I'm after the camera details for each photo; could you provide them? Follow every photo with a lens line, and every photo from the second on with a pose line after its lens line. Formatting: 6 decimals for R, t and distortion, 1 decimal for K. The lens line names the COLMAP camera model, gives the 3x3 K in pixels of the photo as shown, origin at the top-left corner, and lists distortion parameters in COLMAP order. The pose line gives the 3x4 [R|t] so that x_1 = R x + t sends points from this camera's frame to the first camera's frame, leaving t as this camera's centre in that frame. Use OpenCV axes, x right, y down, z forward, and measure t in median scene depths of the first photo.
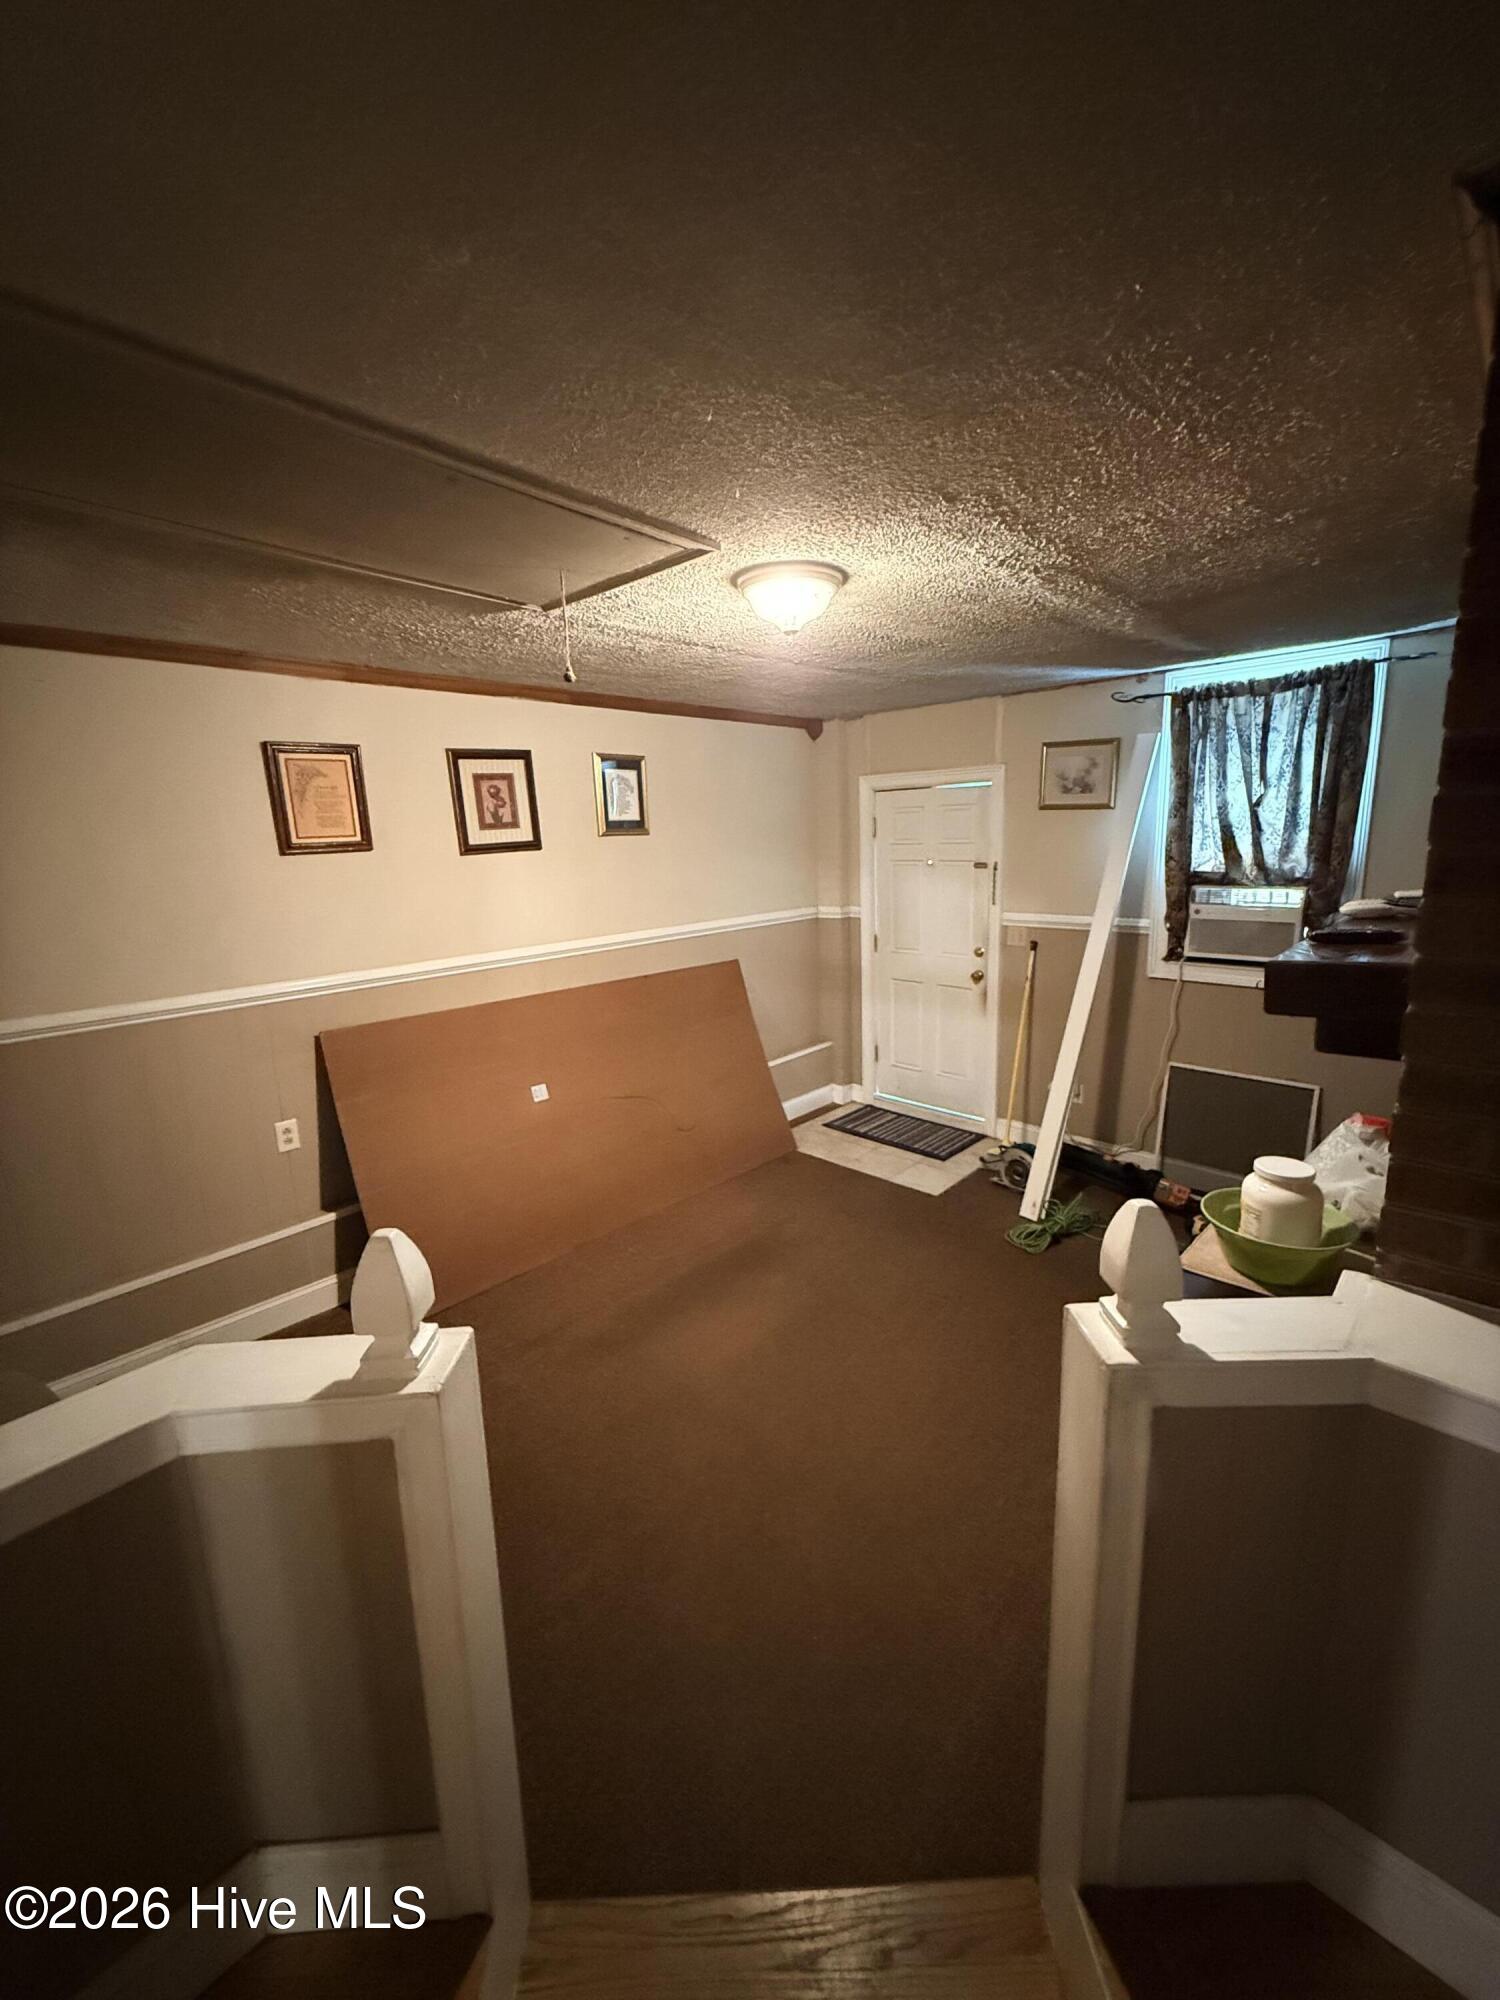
lens RADIAL K [[799.5, 0, 754.5], [0, 799.5, 993.4], [0, 0, 1]] dist [-0.000623, 0.000083]
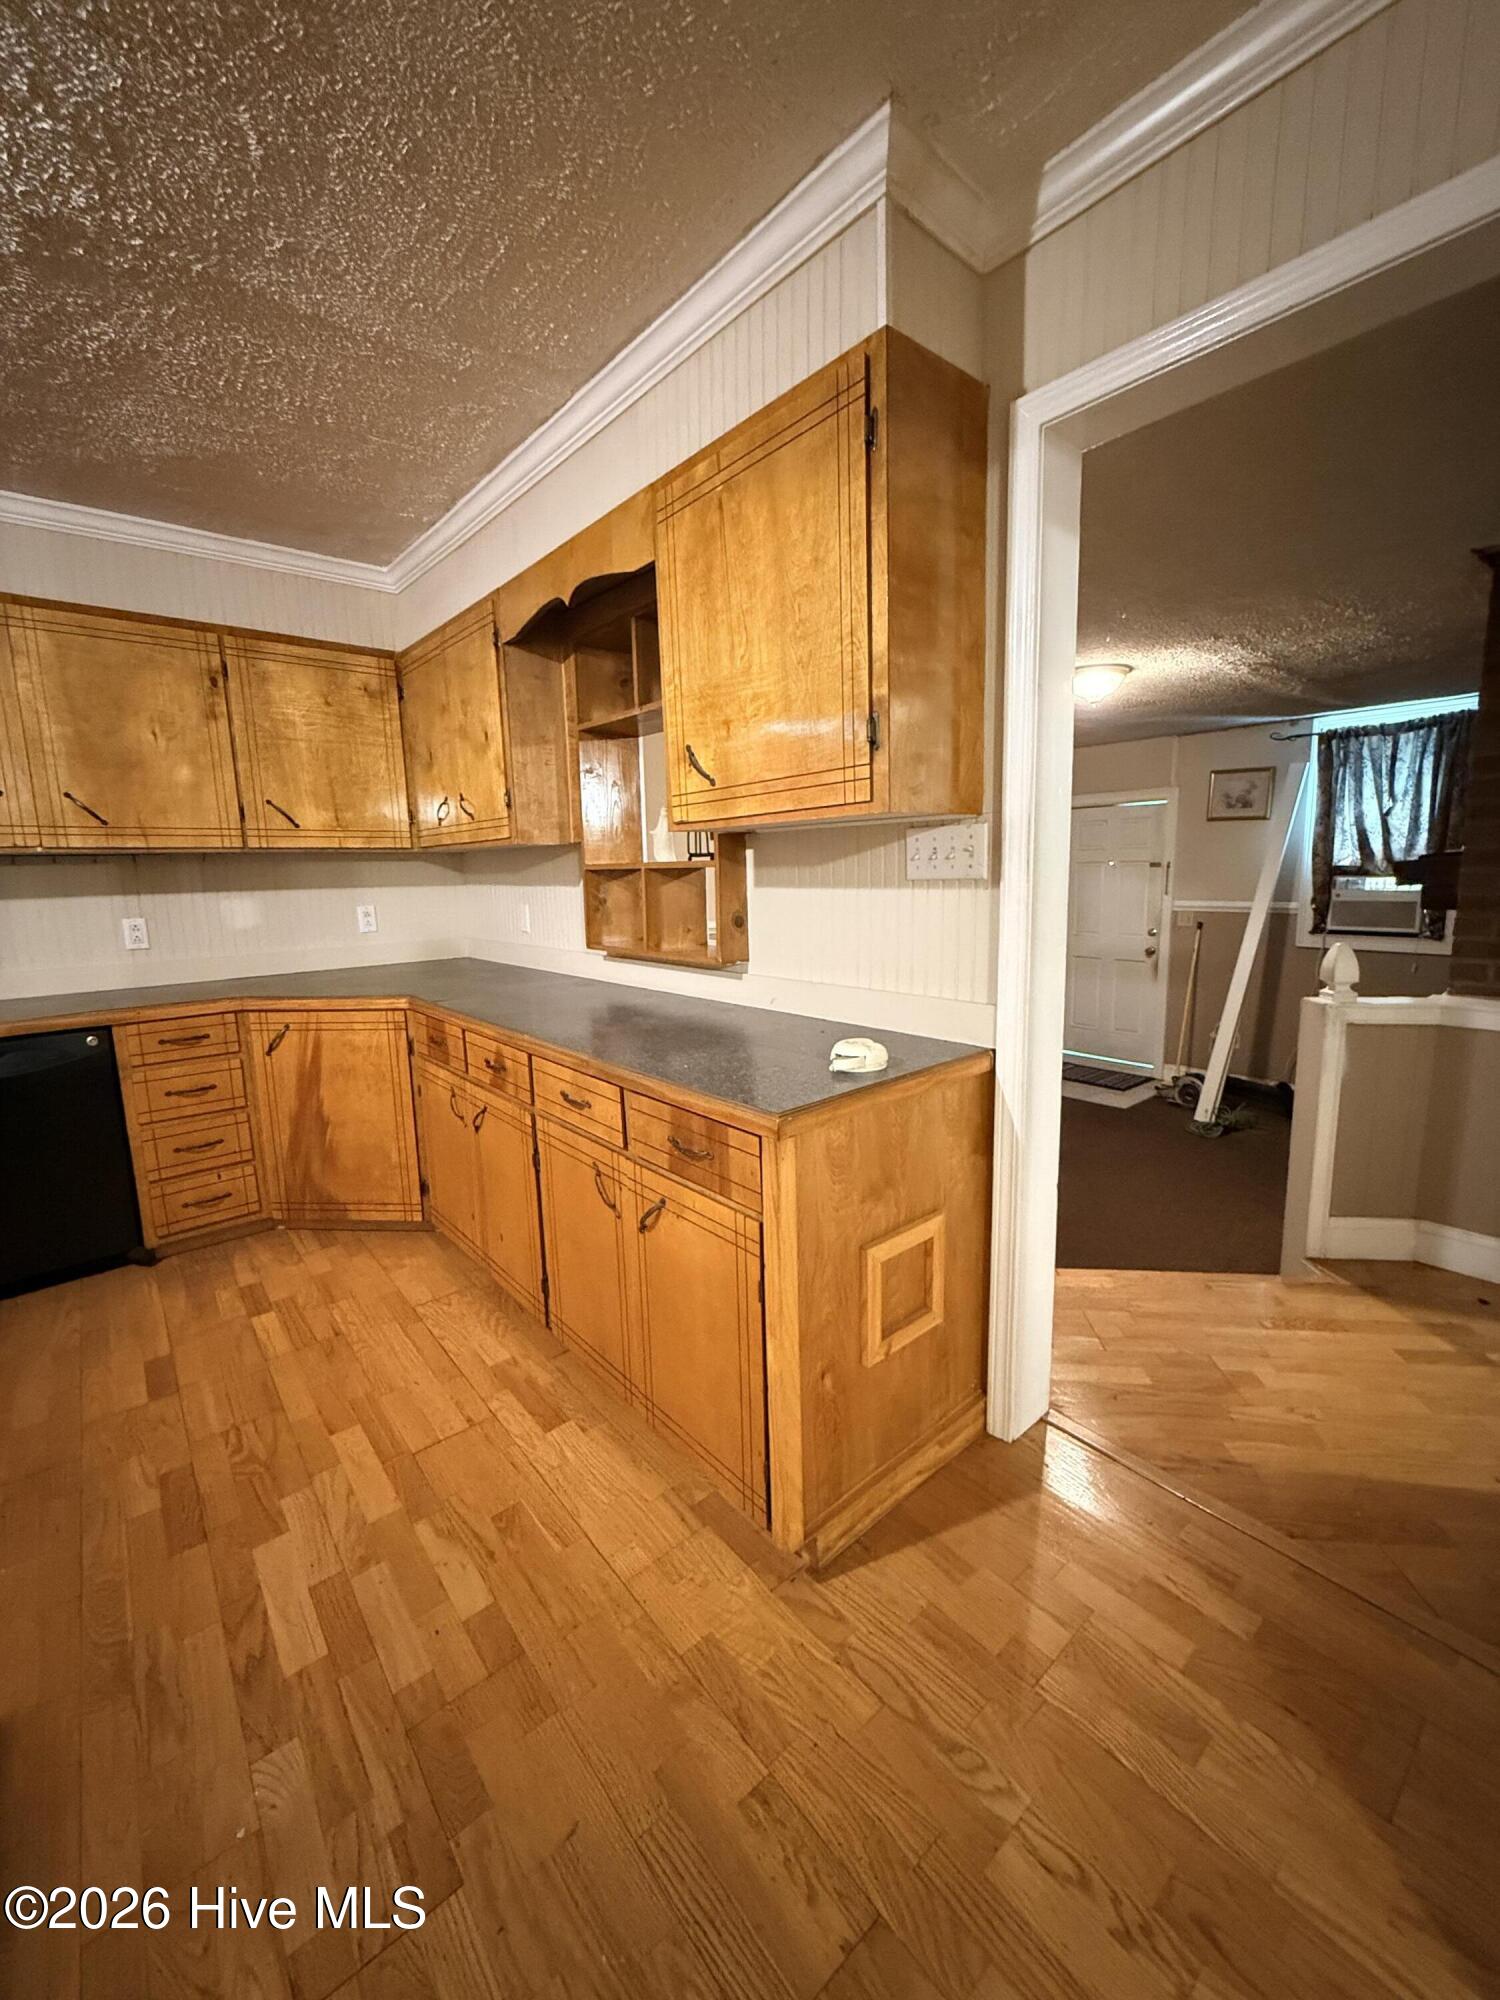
lens RADIAL K [[799.5, 0, 750.9], [0, 799.5, 991.8], [0, 0, 1]] dist [-0.000623, 0.000083]
pose [[0.993771, 0.029019, -0.107596, -0.272194], [-0.033842, 0.998490, -0.043270, 0.150529], [0.106178, 0.046642, 0.993253, -0.422022]]
